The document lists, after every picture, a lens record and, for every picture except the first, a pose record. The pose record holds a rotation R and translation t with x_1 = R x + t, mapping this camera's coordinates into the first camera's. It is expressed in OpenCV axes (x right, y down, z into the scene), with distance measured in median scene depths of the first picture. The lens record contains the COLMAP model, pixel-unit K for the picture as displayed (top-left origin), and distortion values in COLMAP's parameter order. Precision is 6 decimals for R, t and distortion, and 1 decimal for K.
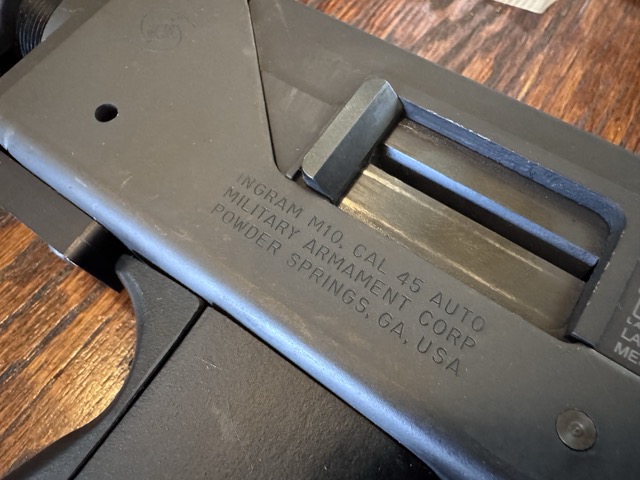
lens RADIAL K [[444.7, 0, 320.0], [0, 444.7, 240.0], [0, 0, 1]] dist [-0.007720, -0.002910]
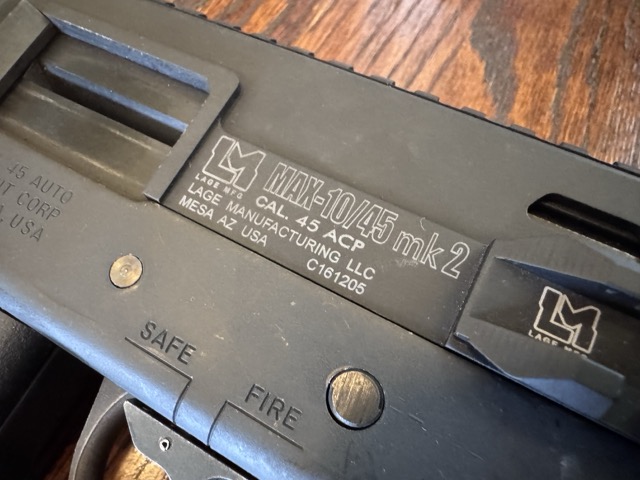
lens RADIAL K [[444.7, 0, 320.0], [0, 444.7, 240.0], [0, 0, 1]] dist [-0.007720, -0.002910]
pose [[0.992568, -0.121686, 0.001129, 0.900786], [0.121589, 0.992072, 0.031777, 0.313139], [-0.004987, -0.031404, 0.999494, -0.107135]]
